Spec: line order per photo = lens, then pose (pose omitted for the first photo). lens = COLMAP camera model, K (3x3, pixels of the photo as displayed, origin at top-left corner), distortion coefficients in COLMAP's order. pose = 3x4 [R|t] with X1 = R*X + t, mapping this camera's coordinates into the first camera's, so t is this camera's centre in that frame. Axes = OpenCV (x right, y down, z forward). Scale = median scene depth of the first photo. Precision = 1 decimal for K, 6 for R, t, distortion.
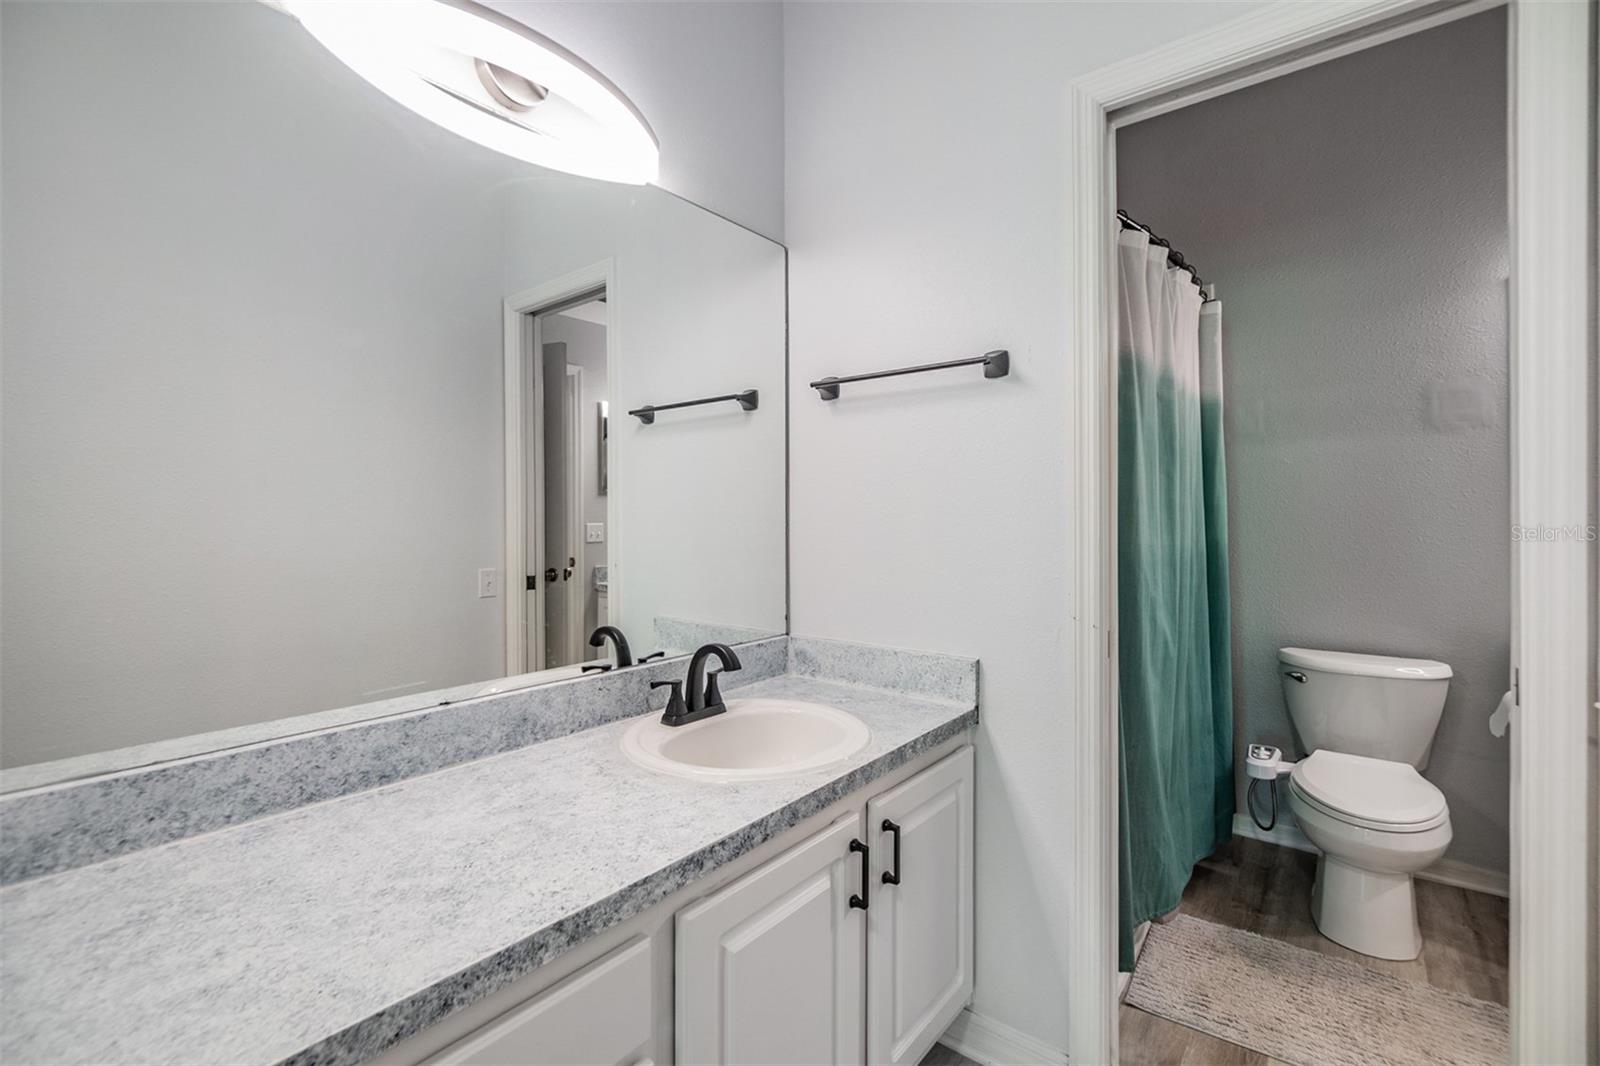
lens RADIAL K [[700.1, 0, 791.6], [0, 700.1, 522.1], [0, 0, 1]] dist [-0.003254, -0.000512]
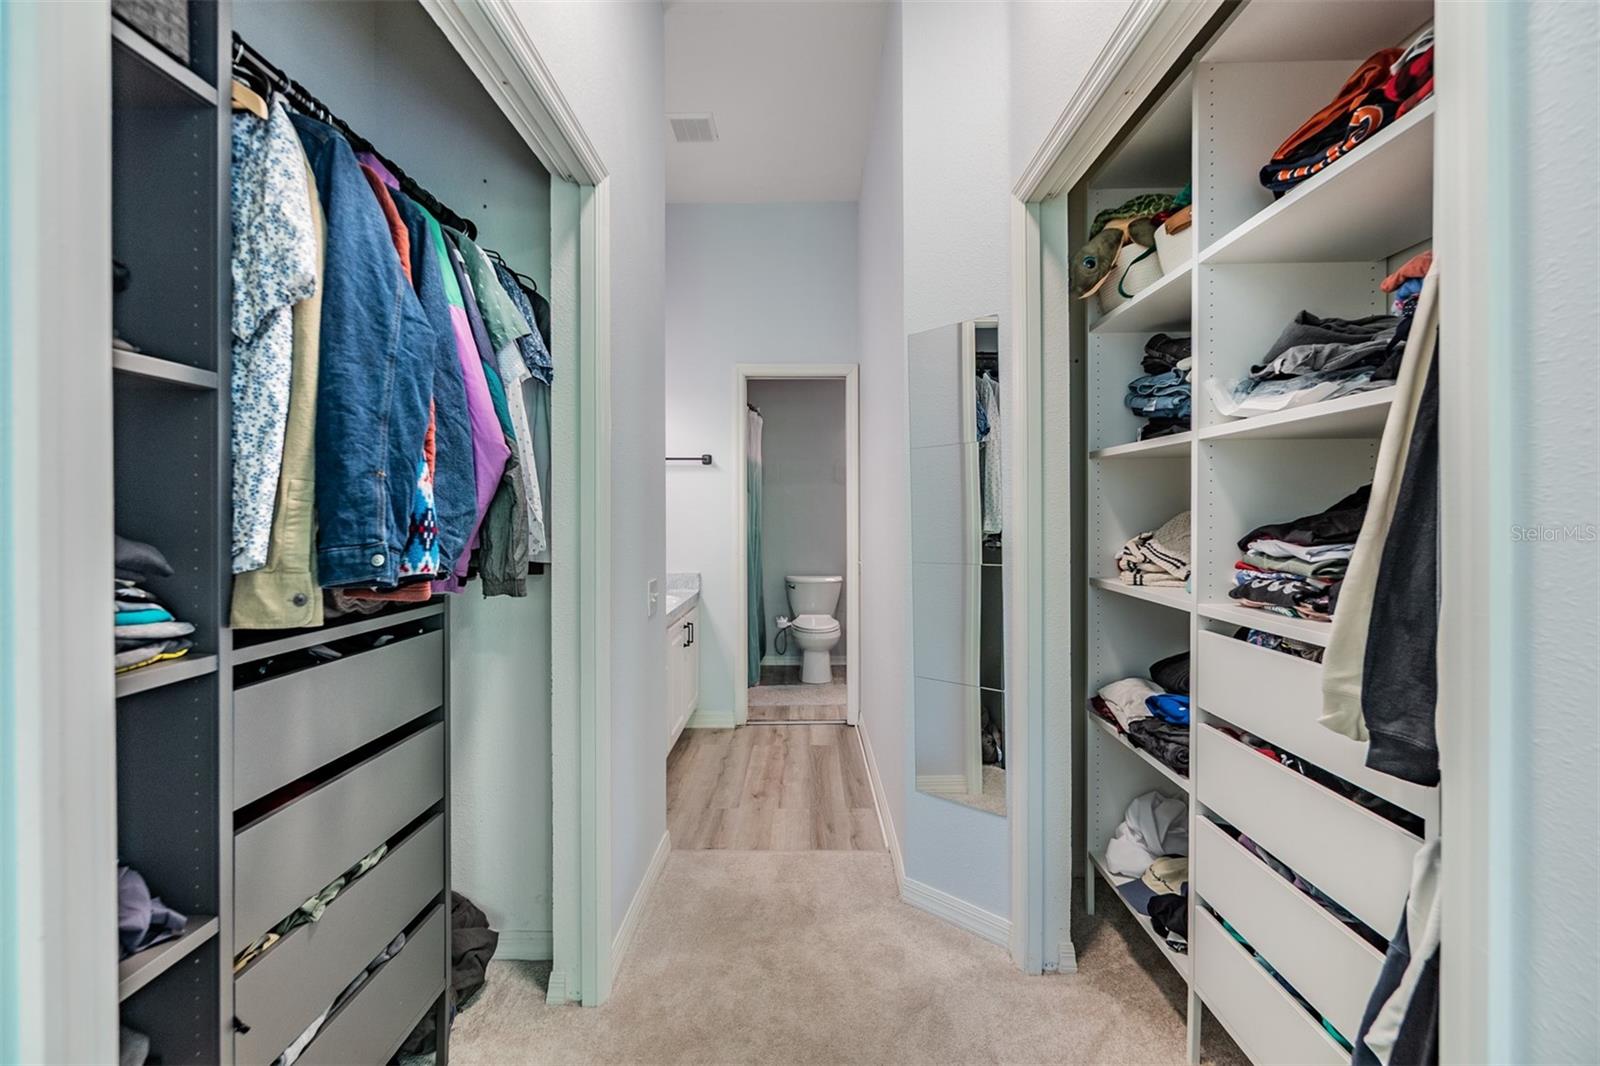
lens RADIAL K [[700.1, 0, 791.6], [0, 700.1, 522.1], [0, 0, 1]] dist [-0.003254, -0.000512]
pose [[0.793208, 0.000875, 0.608950, -0.883066], [-0.002966, 0.999993, 0.002427, 0.000707], [-0.608944, -0.003731, 0.793205, -1.069292]]
